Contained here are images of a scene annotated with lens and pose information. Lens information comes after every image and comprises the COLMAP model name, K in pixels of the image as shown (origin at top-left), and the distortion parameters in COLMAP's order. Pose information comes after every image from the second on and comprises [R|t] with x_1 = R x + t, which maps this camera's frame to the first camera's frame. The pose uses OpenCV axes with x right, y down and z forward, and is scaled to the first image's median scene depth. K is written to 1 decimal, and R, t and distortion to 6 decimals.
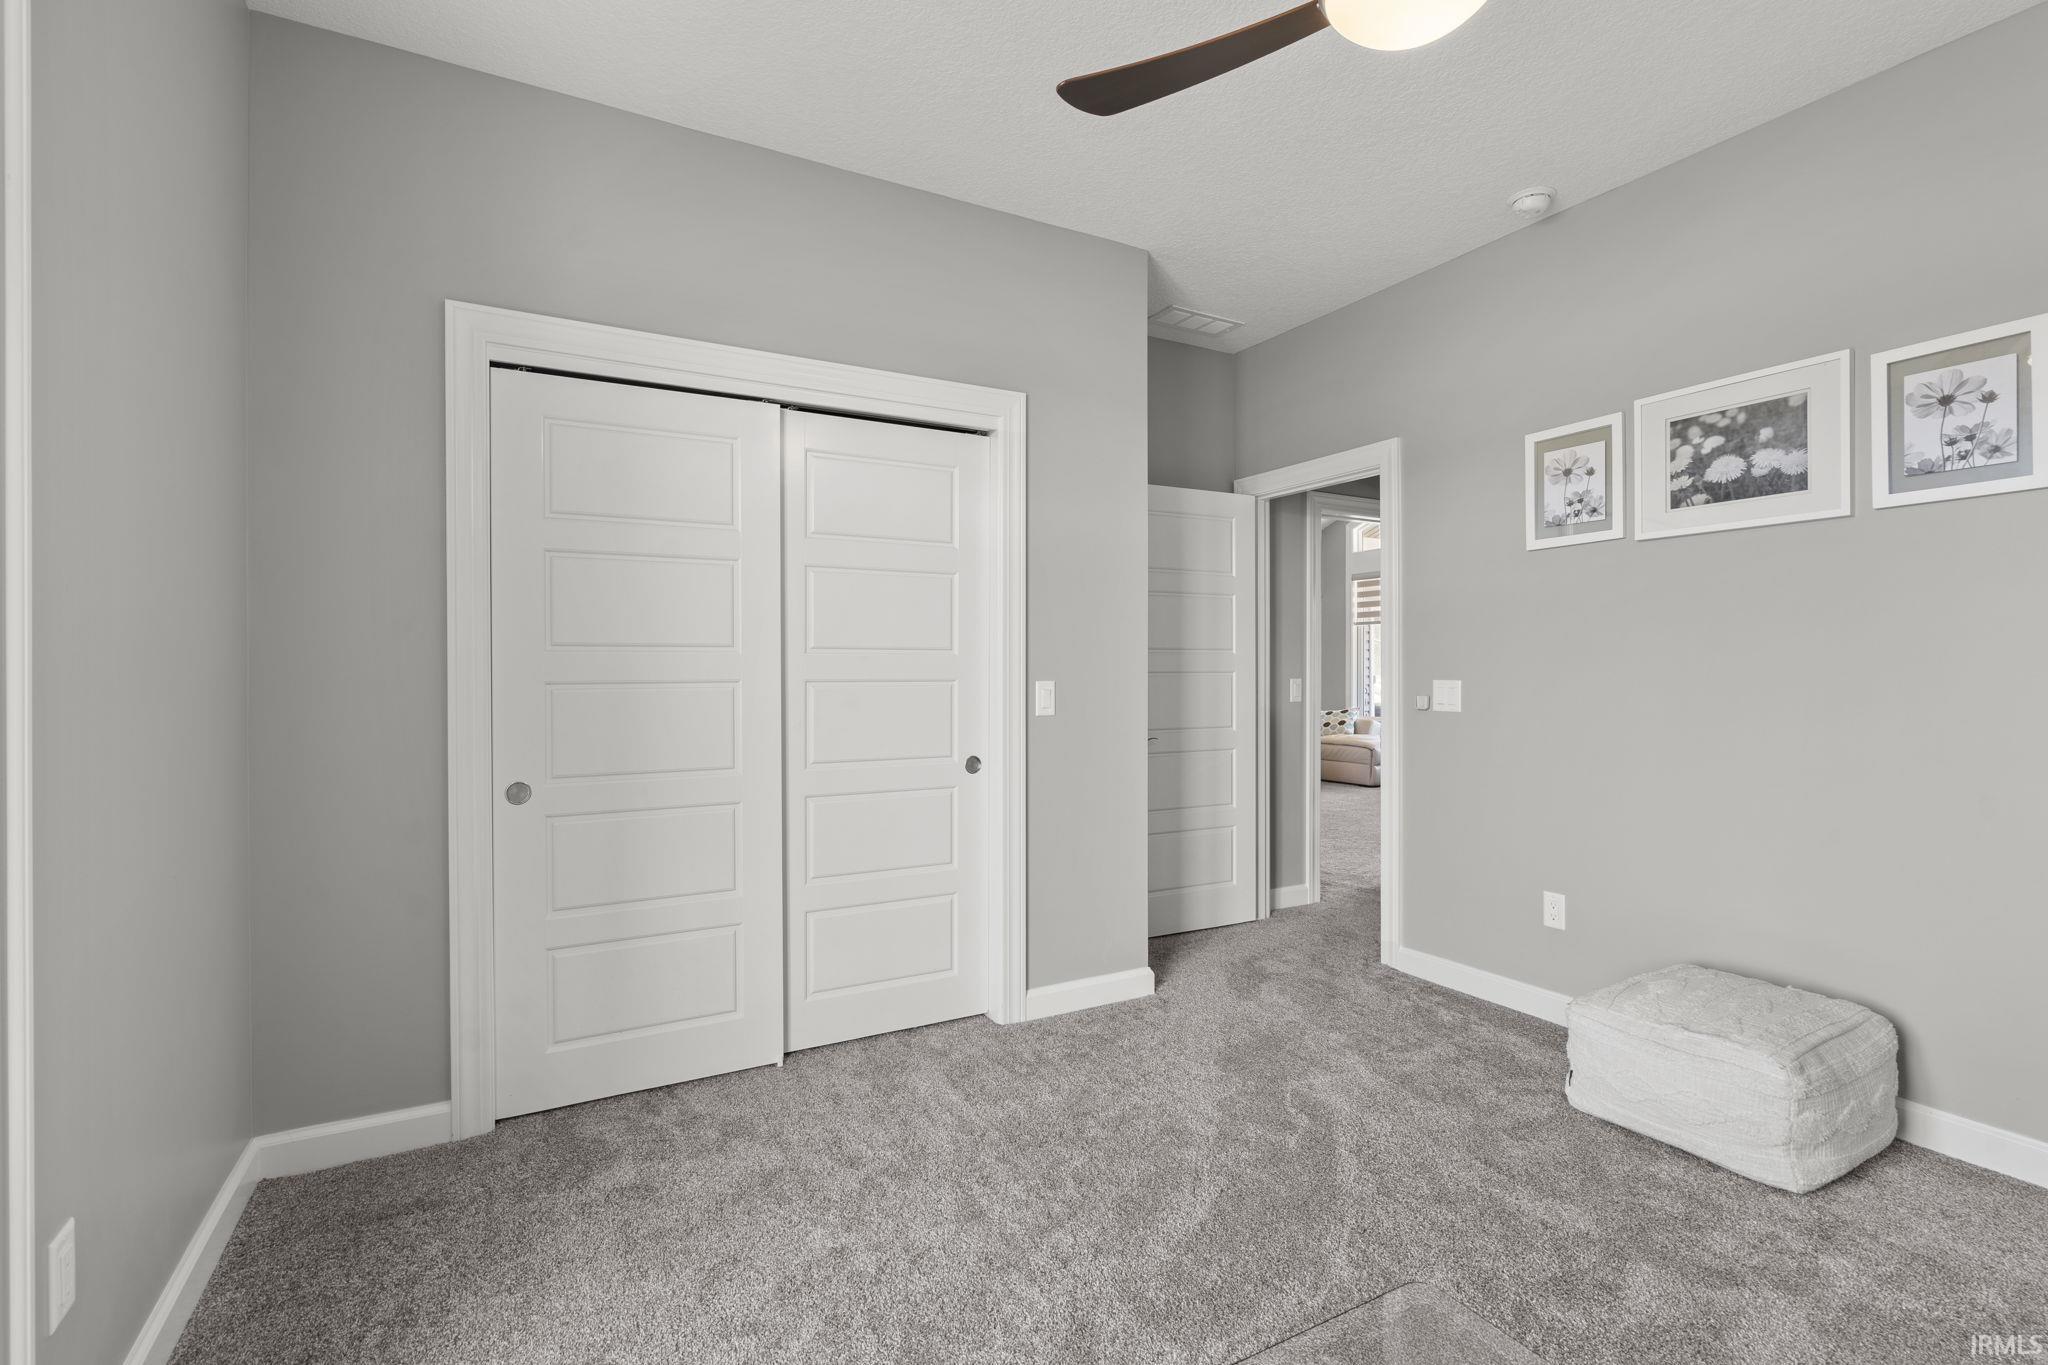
lens RADIAL K [[935.5, 0, 1024.5], [0, 935.5, 672.2], [0, 0, 1]] dist [-0.004676, 0.002991]
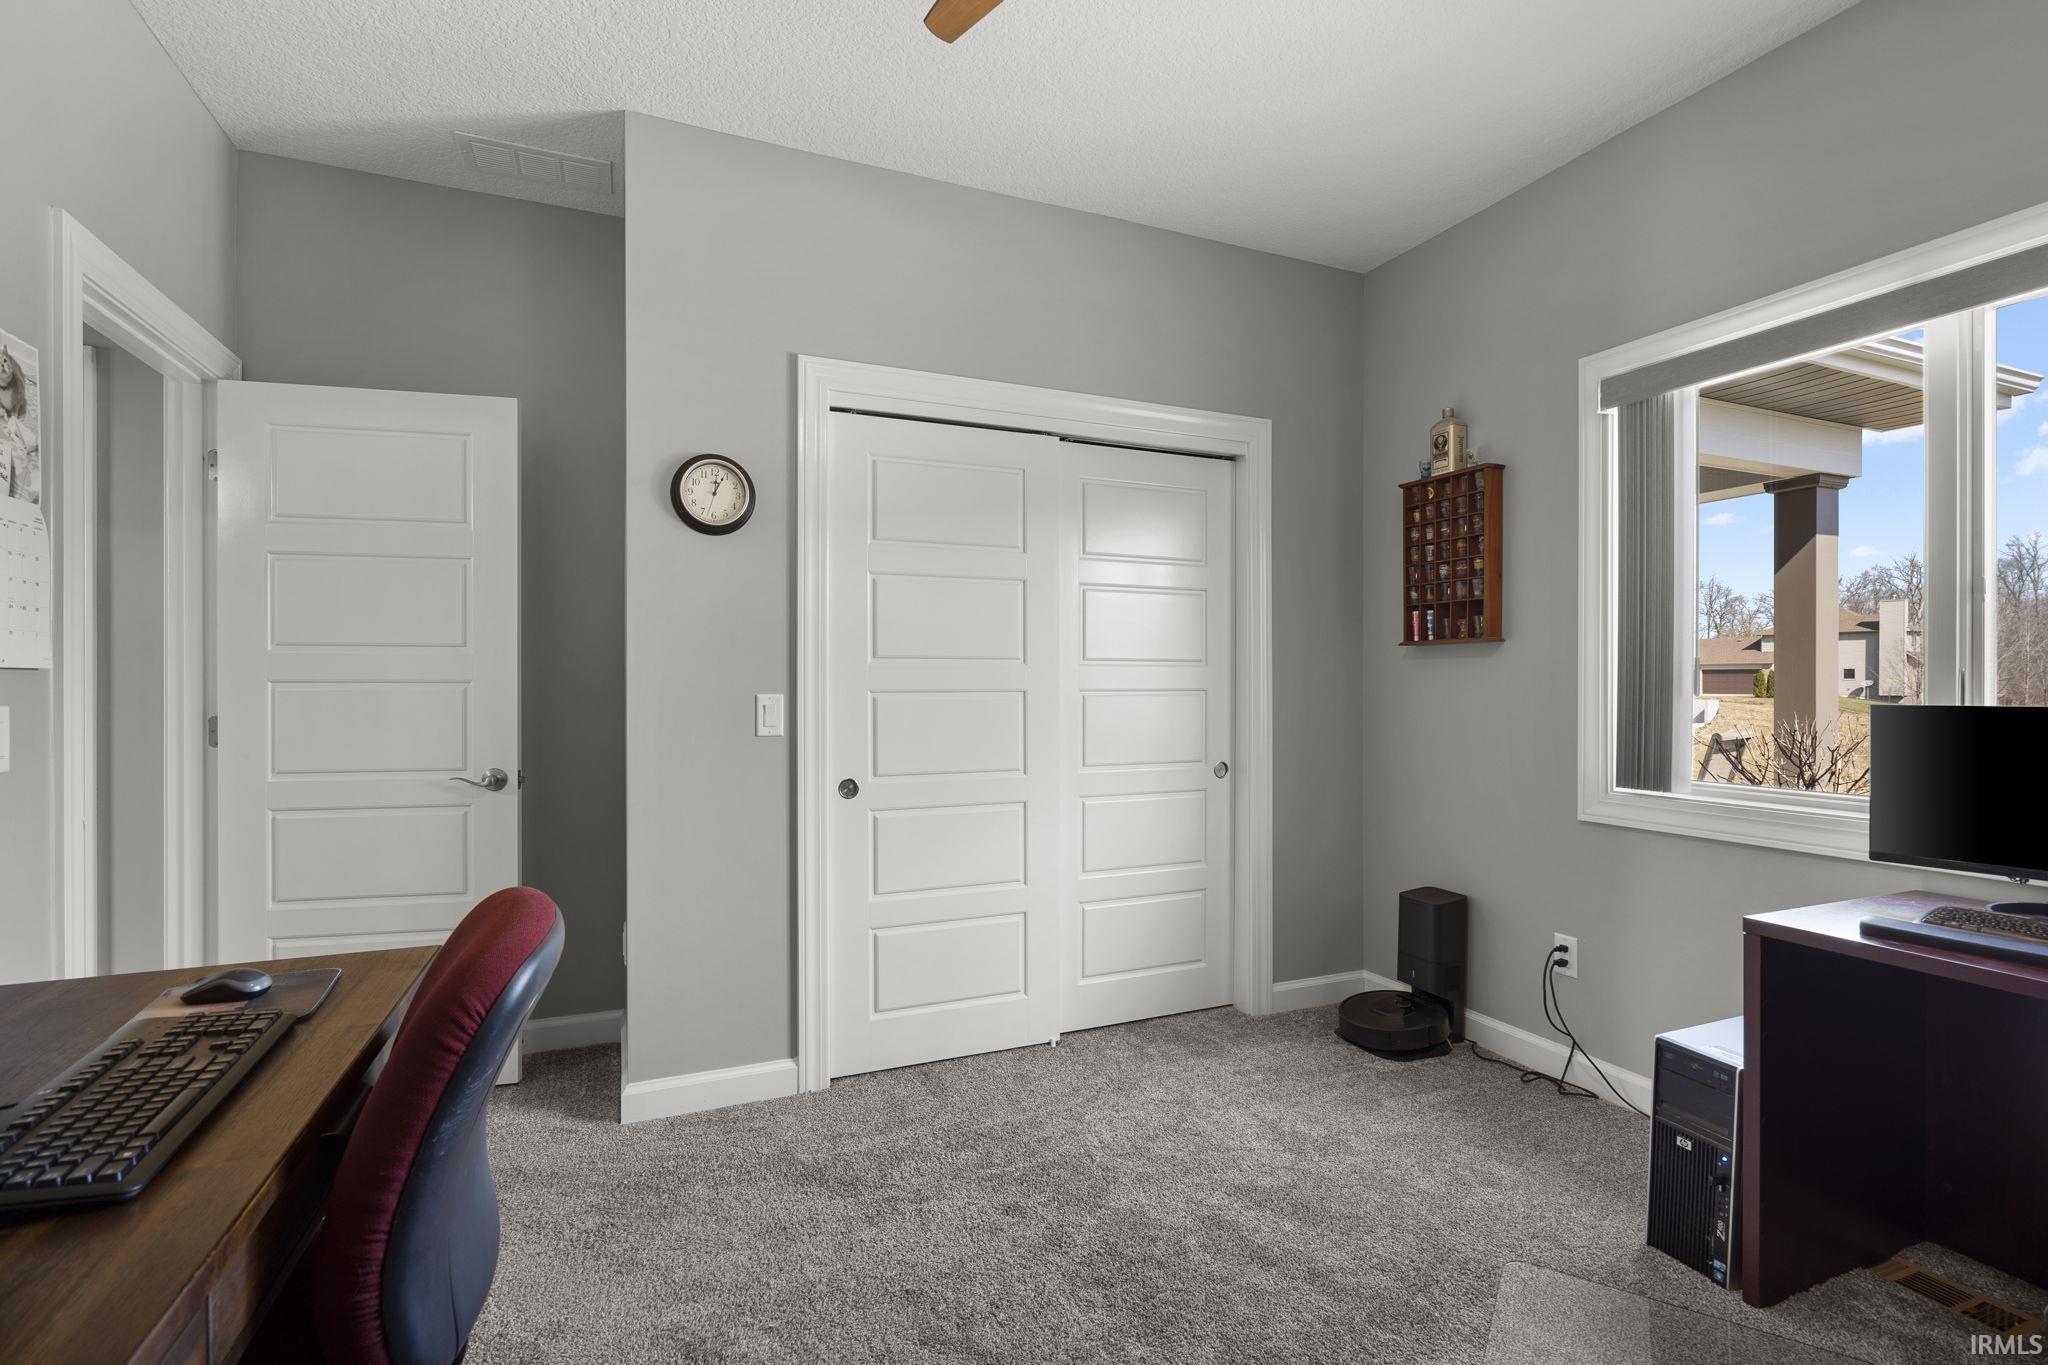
lens RADIAL K [[955.2, 0, 1042.5], [0, 955.2, 690.4], [0, 0, 1]] dist [-0.000825, -0.000017]
pose [[0.996682, 0.003335, -0.081321, -0.221175], [-0.003003, 0.999987, 0.004207, 0.005061], [0.081334, -0.003949, 0.996679, -0.131965]]
